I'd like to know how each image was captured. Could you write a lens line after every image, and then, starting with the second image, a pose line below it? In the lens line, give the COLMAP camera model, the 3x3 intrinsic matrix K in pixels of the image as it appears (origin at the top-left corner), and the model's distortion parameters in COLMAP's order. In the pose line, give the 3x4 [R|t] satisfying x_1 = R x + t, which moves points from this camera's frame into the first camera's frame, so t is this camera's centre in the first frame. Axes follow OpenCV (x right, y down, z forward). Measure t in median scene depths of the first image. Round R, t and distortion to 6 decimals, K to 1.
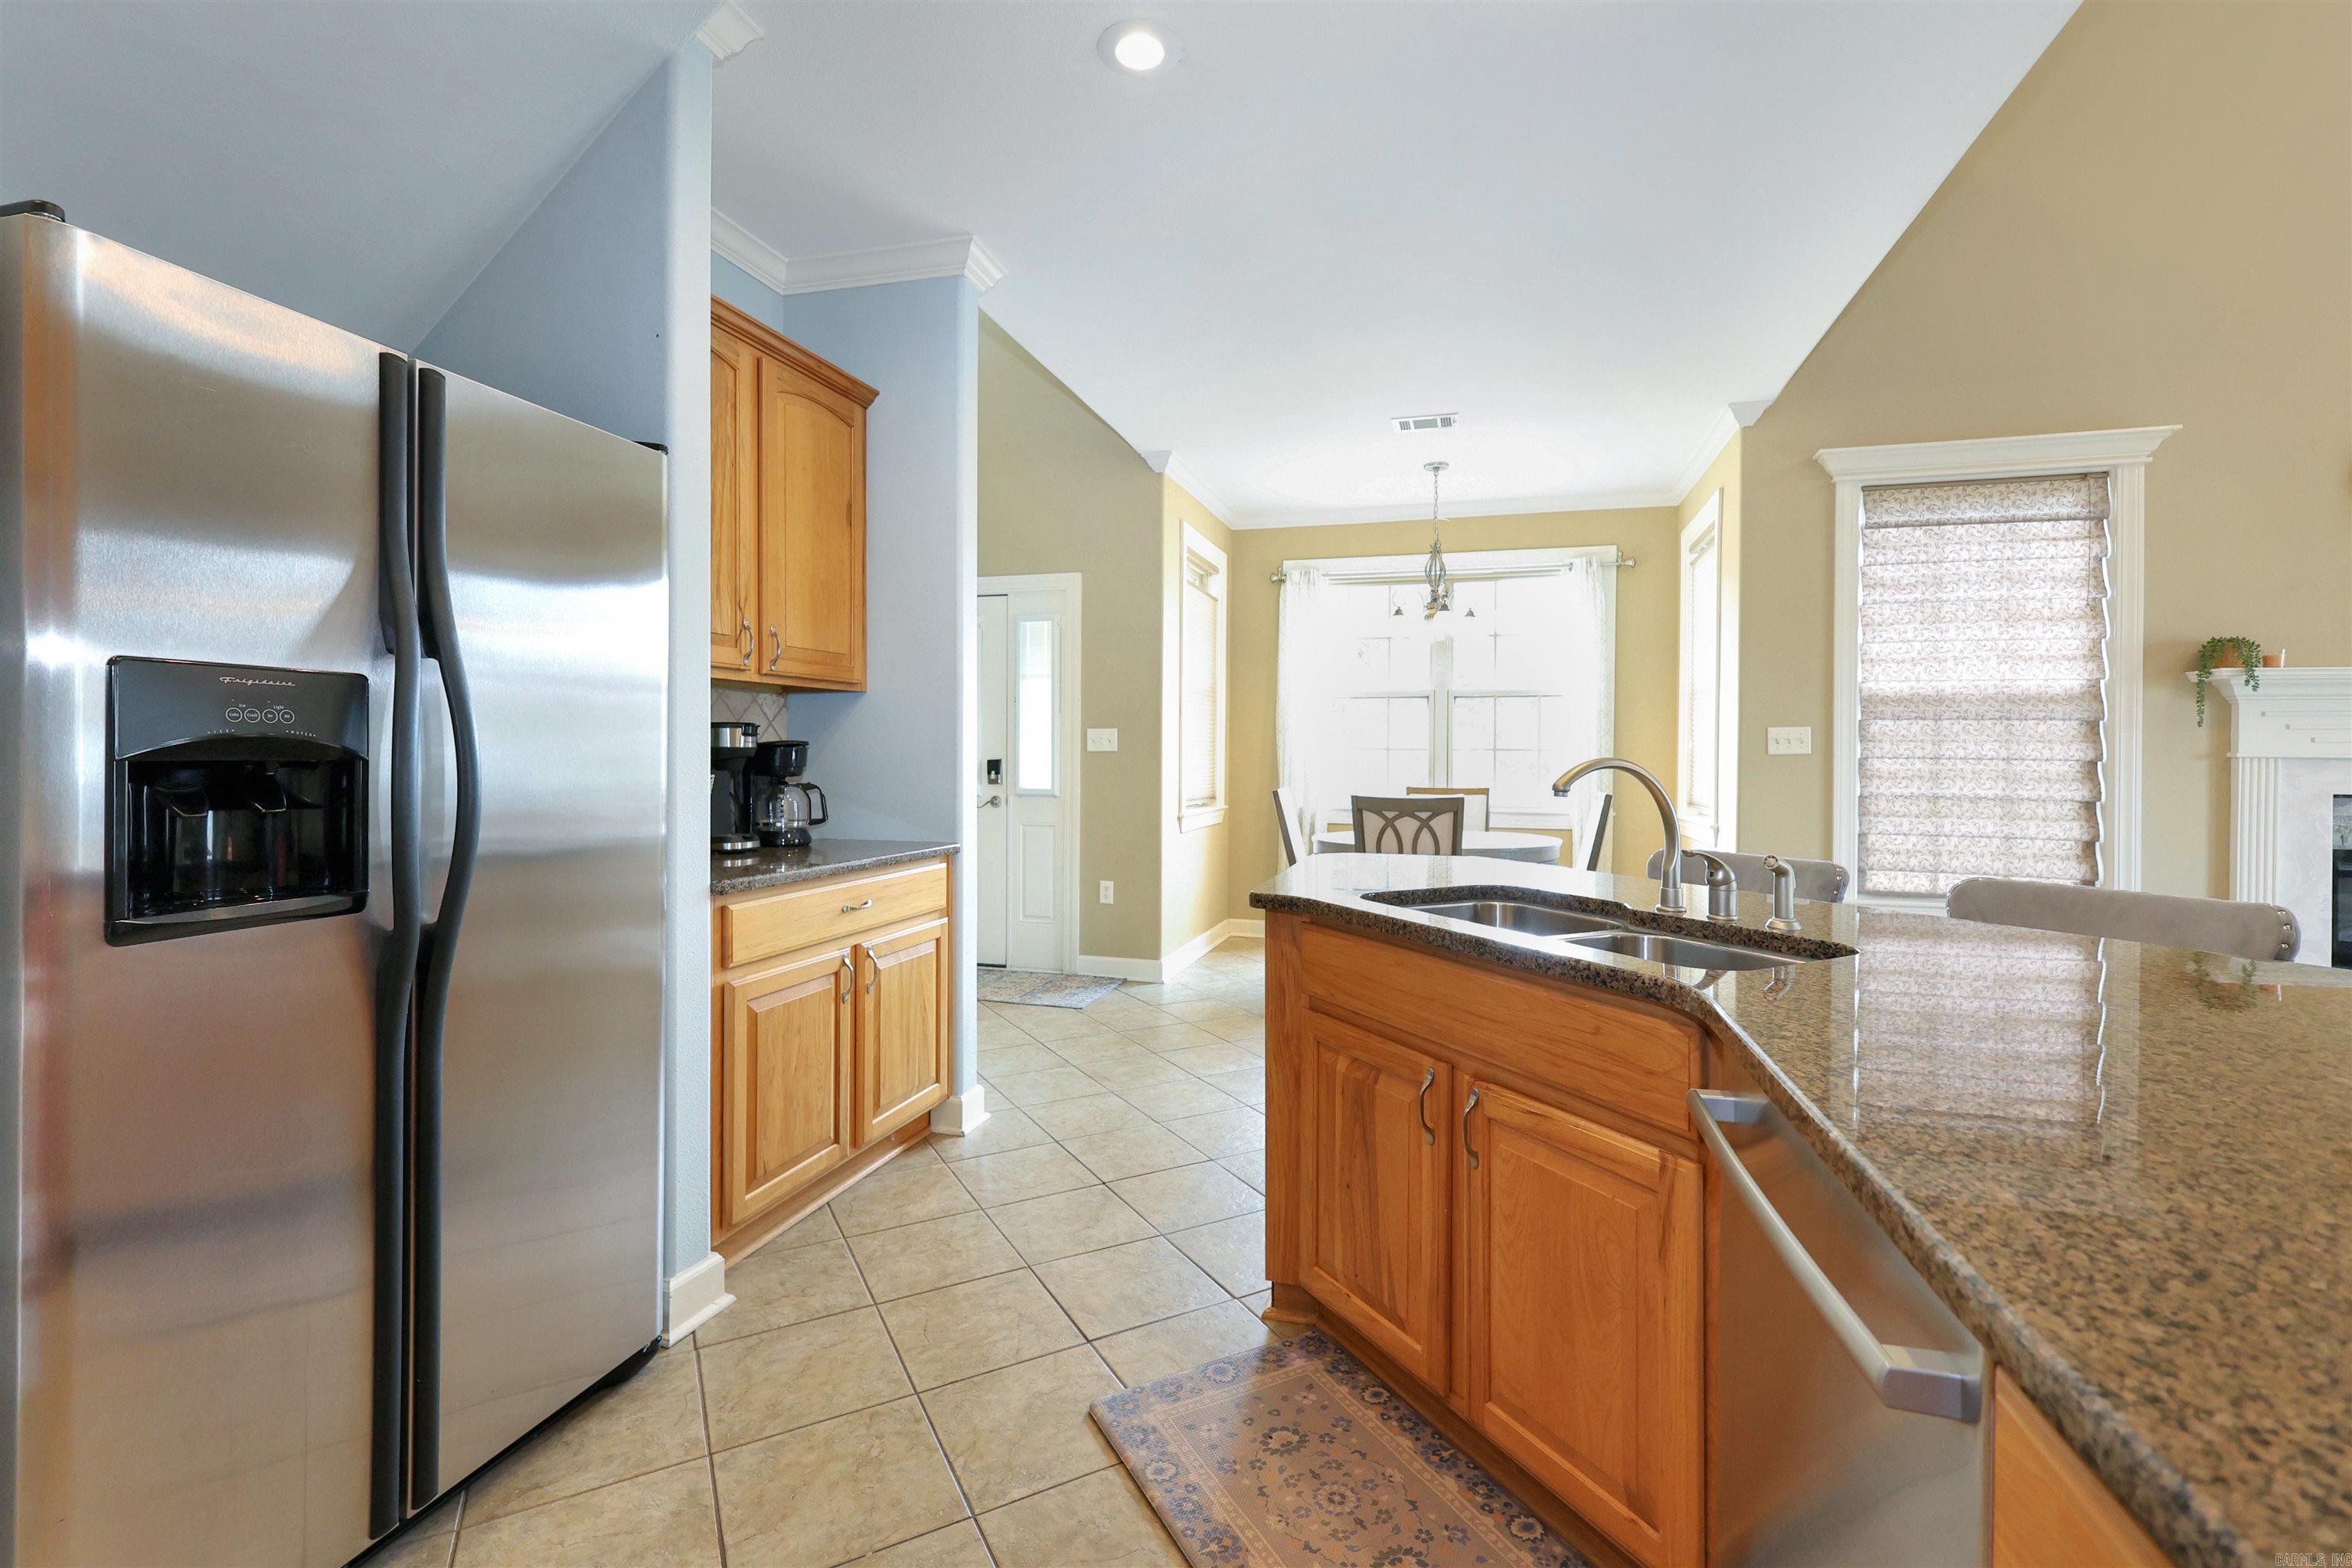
lens RADIAL K [[1055.6, 0, 1175.4], [0, 1055.6, 751.5], [0, 0, 1]] dist [-0.000205, -0.000066]
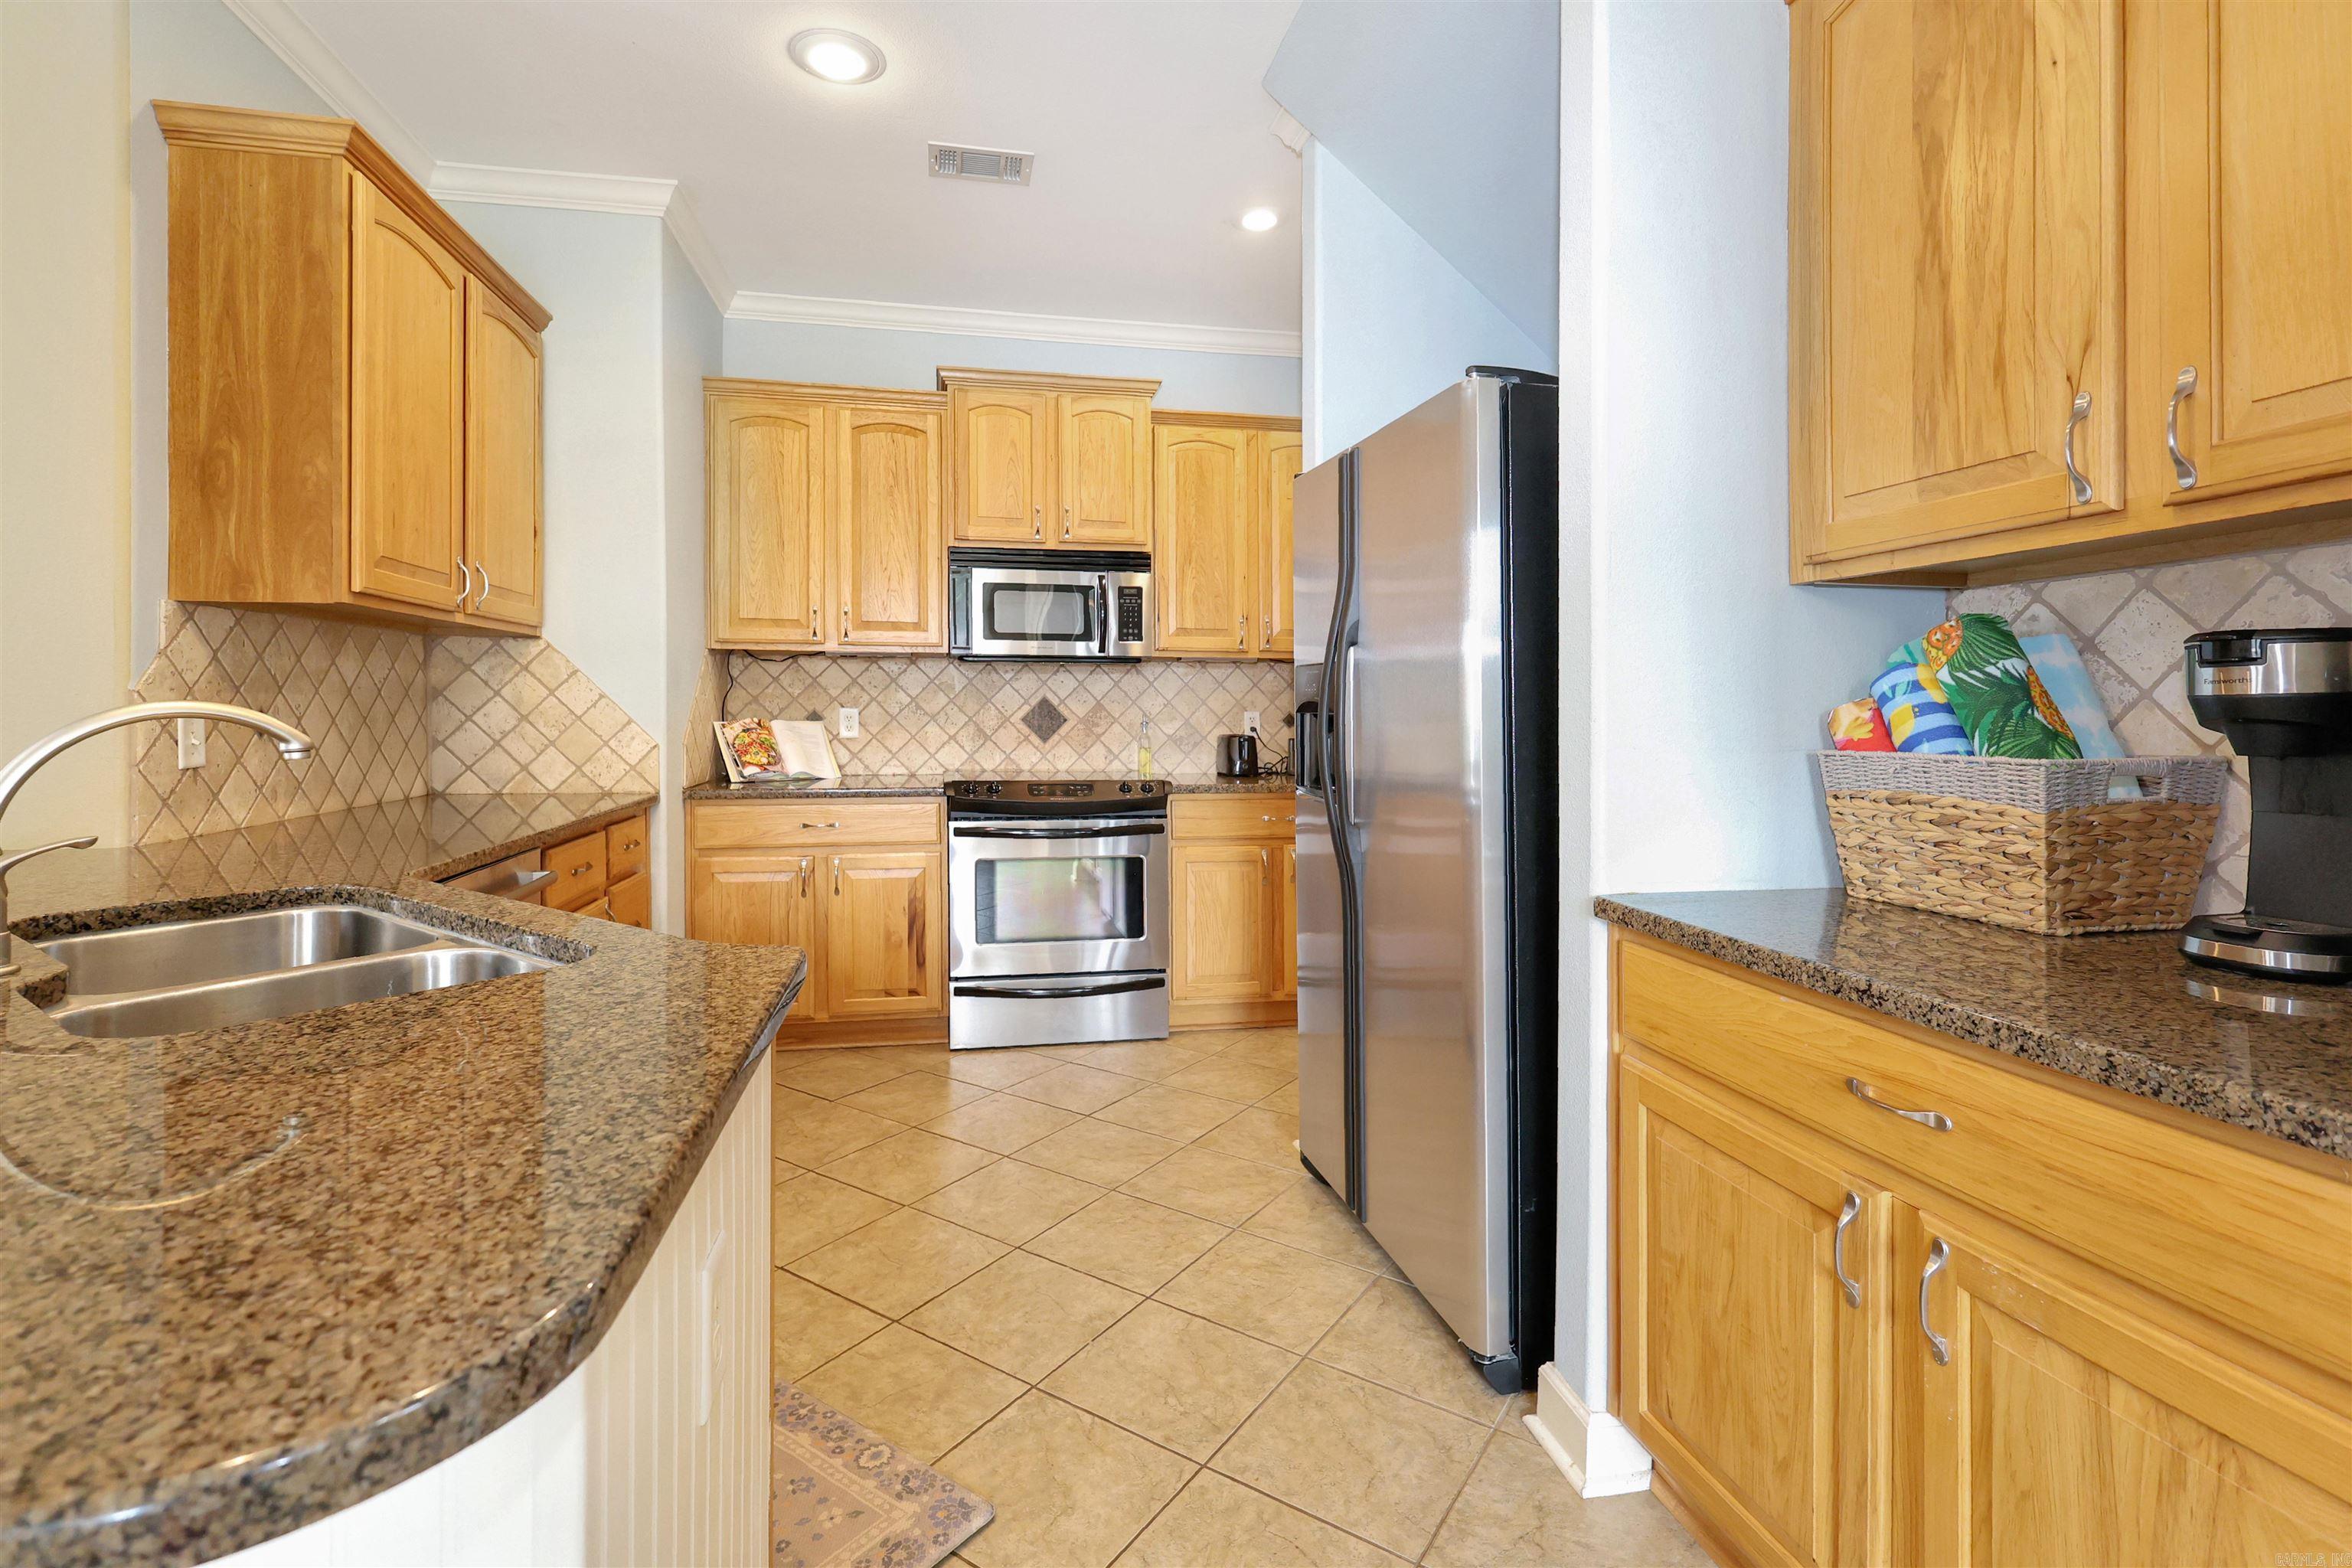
lens RADIAL K [[1073.9, 0, 1164.8], [0, 1073.9, 699.7], [0, 0, 1]] dist [-0.000661, -0.000113]
pose [[-0.886847, -0.011112, -0.461929, 0.131220], [-0.007882, 0.999929, -0.008921, 0.005078], [0.461995, -0.004271, -0.886872, 1.248329]]
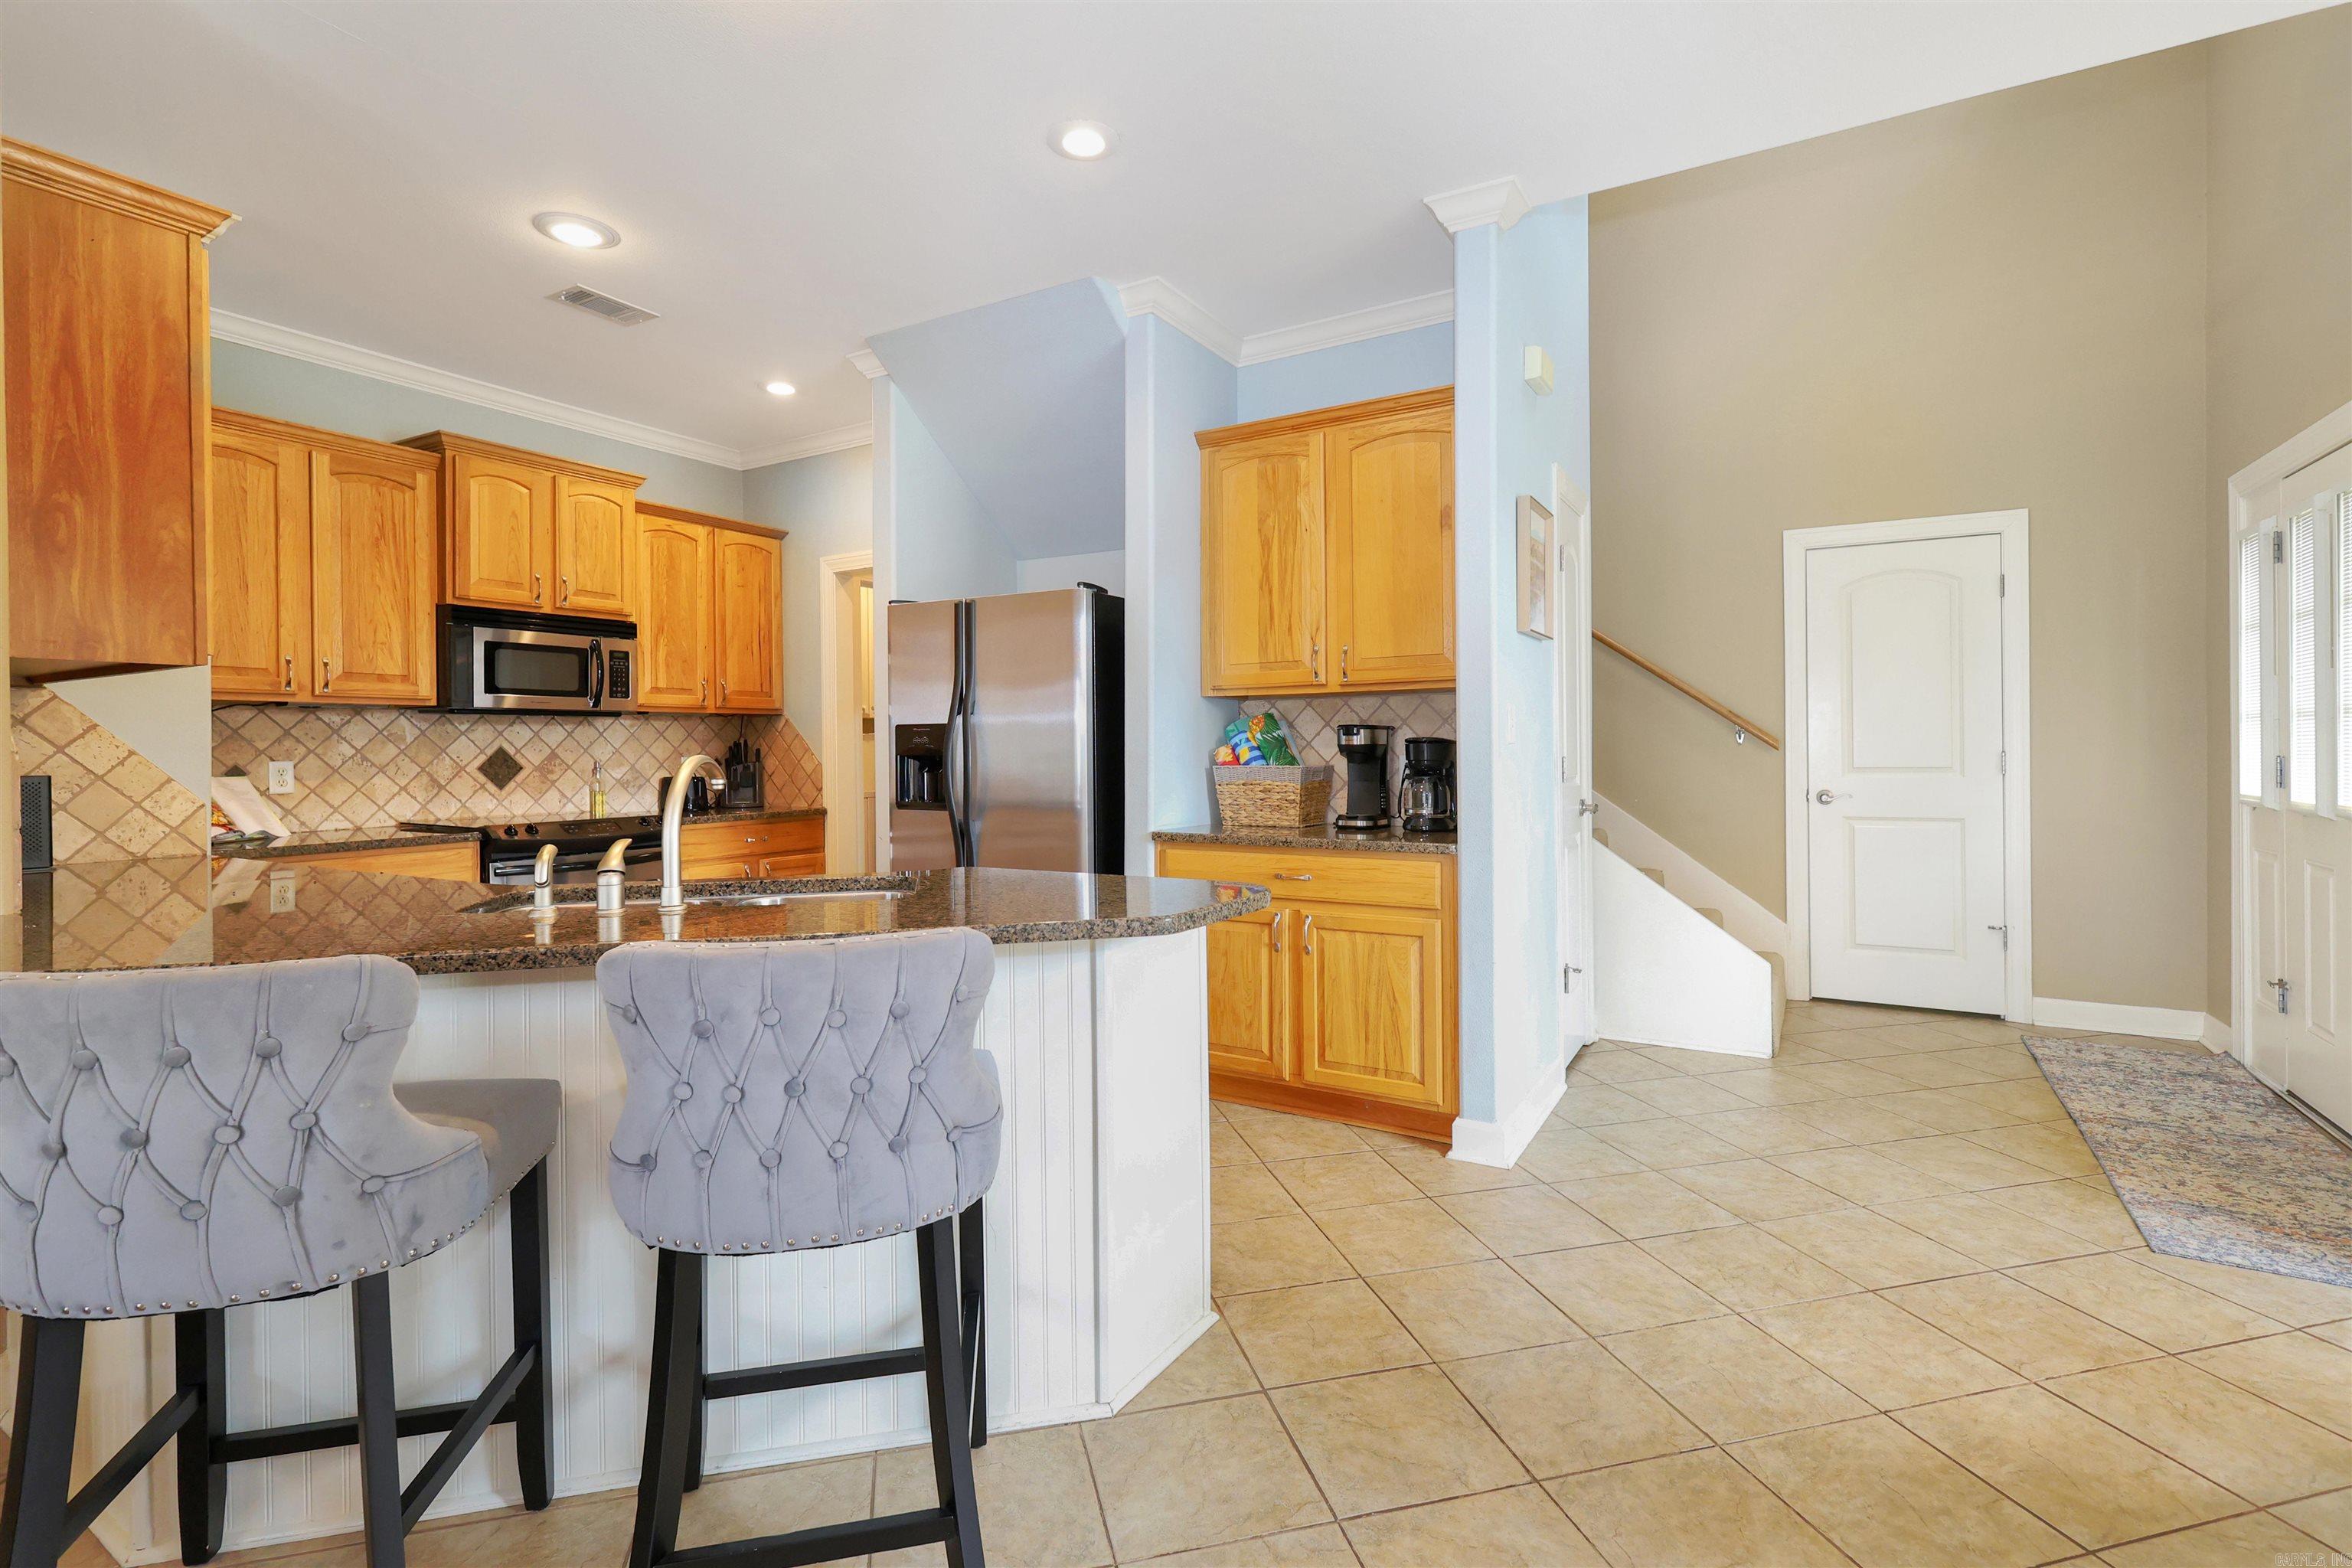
lens RADIAL K [[1055.6, 0, 1175.4], [0, 1055.6, 751.5], [0, 0, 1]] dist [-0.000205, -0.000066]
pose [[-0.241419, 0.004171, -0.970412, 0.902990], [0.009052, 0.999957, 0.002046, 0.001603], [0.970379, -0.008290, -0.241447, 1.180723]]
